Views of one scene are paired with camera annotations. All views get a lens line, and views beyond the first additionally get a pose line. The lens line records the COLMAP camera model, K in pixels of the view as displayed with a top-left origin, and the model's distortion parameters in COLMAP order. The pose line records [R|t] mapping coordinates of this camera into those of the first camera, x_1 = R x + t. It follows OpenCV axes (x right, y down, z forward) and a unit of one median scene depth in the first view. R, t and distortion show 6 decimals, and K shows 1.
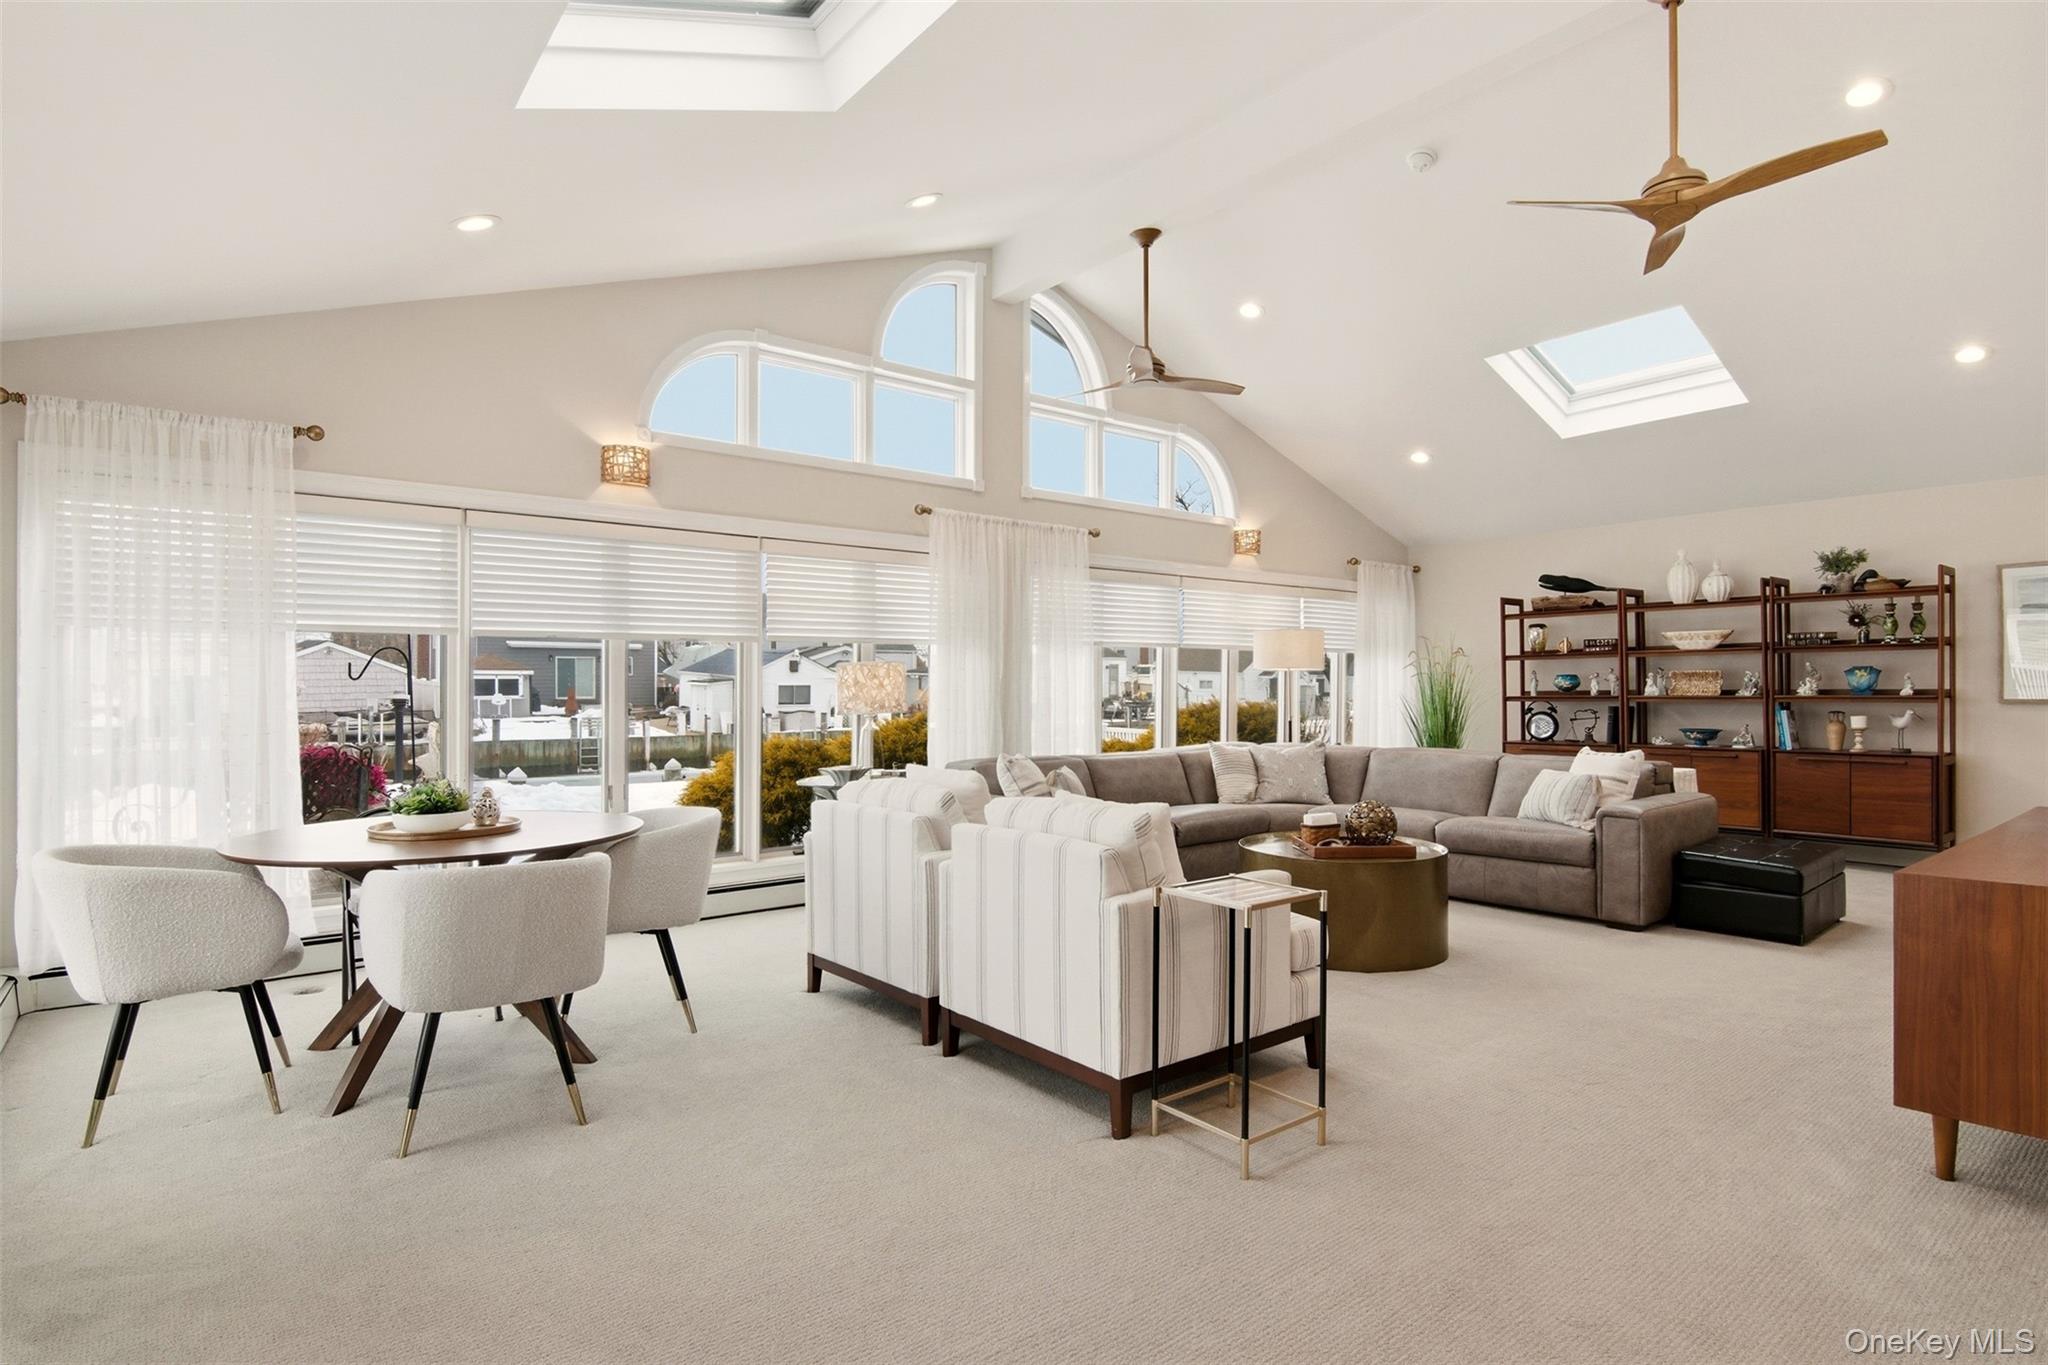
lens RADIAL K [[1004.2, 0, 1024.0], [0, 1004.2, 682.5], [0, 0, 1]] dist [0.002305, 0.000173]
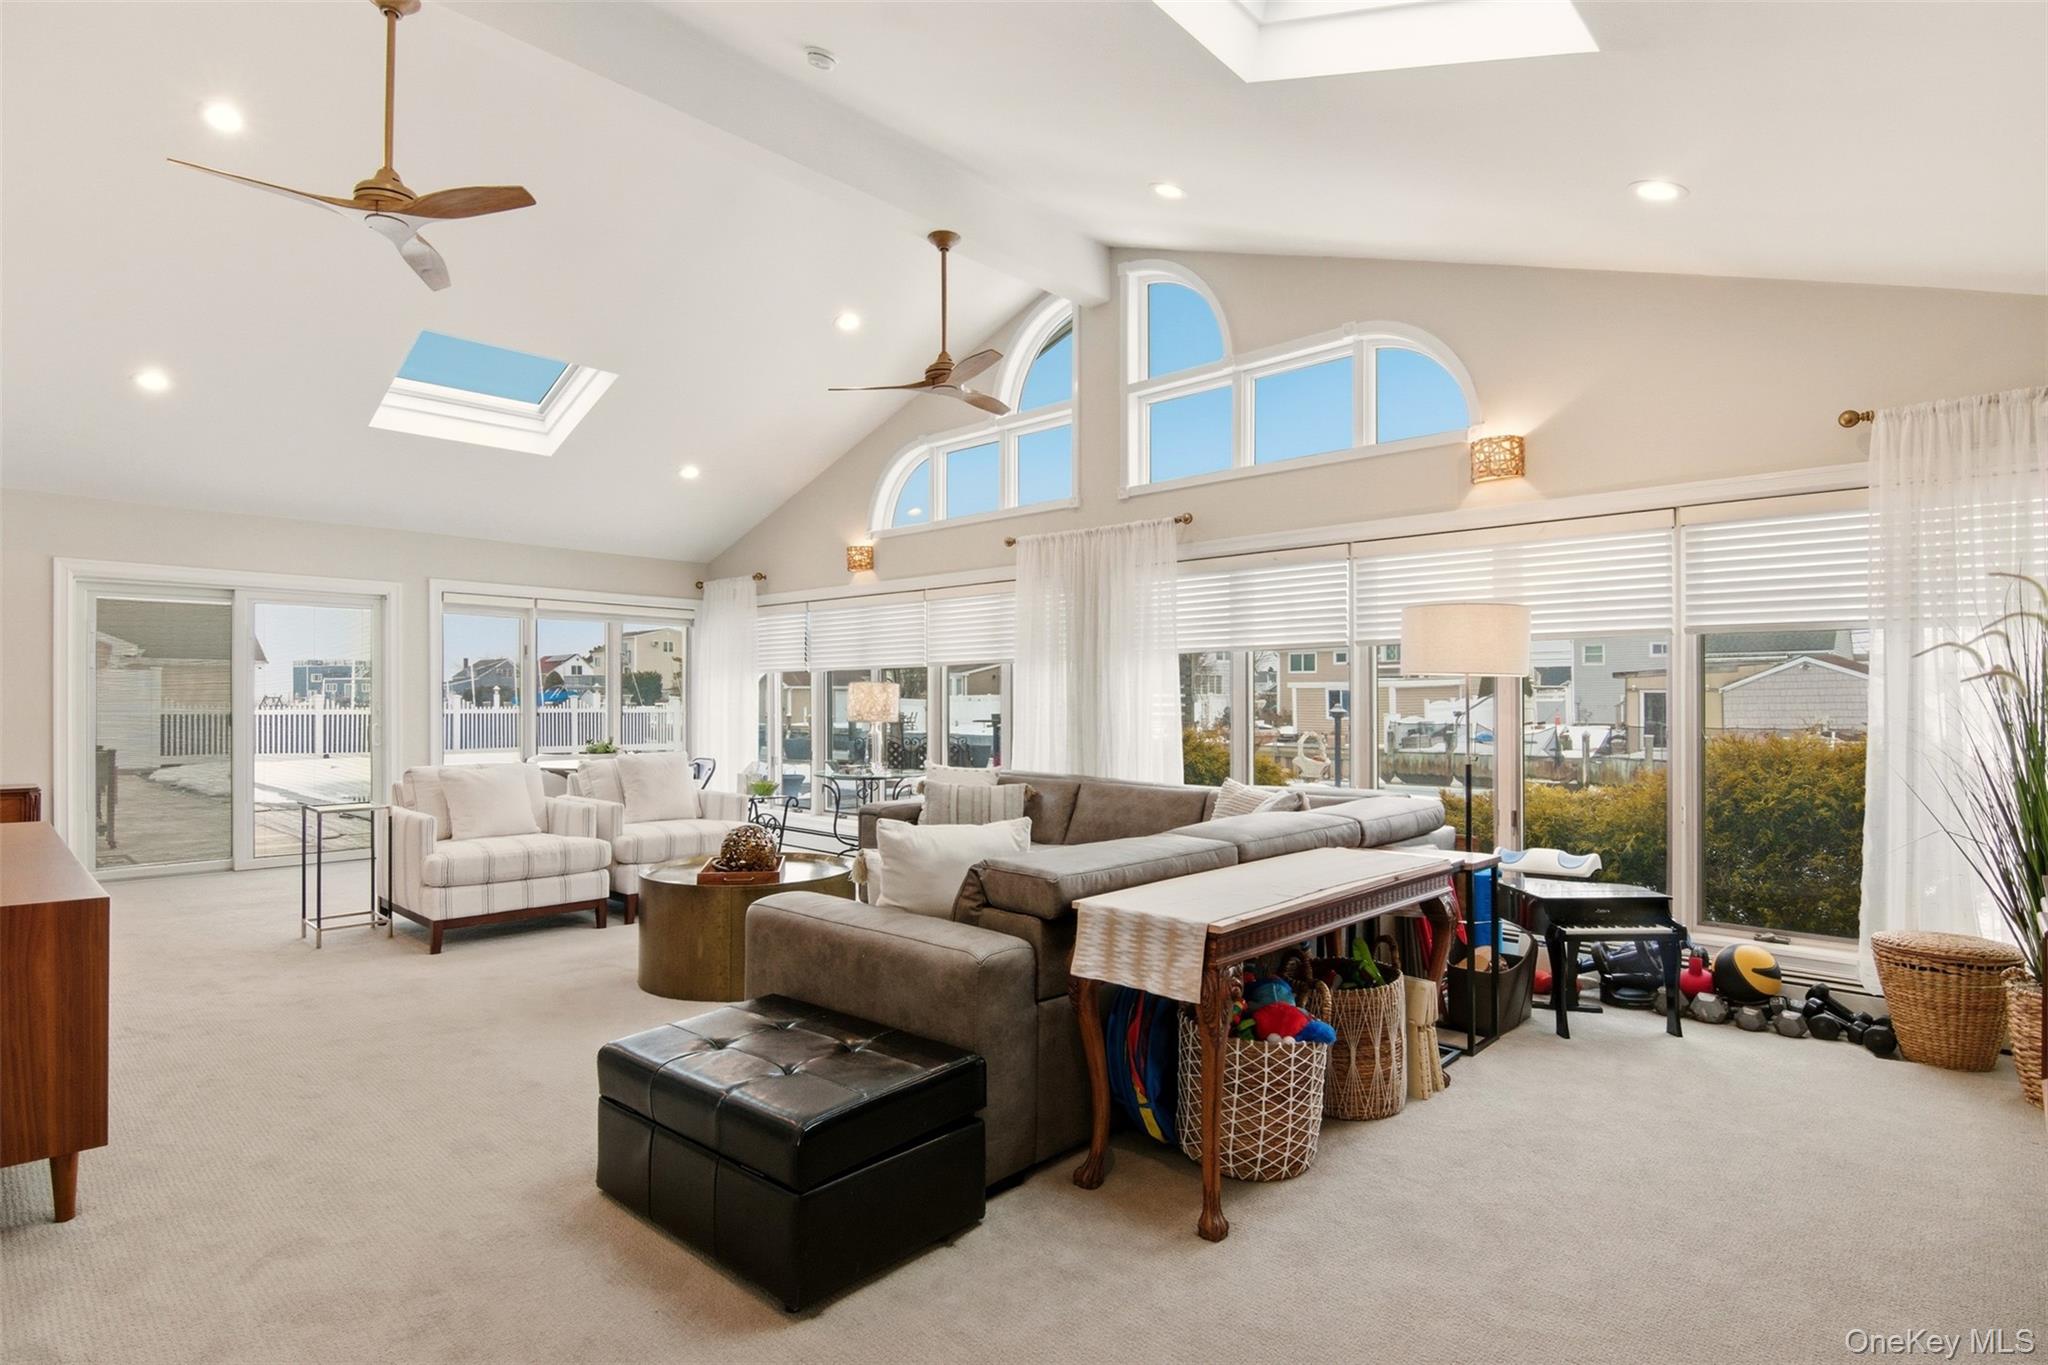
lens RADIAL K [[1115.3, 0, 1024.0], [0, 1115.3, 682.5], [0, 0, 1]] dist [-0.002678, -0.000360]
pose [[0.172325, -0.017815, -0.984879, 0.938733], [0.010567, 0.999812, -0.016236, -0.002434], [0.984984, -0.007610, 0.172481, 0.710832]]
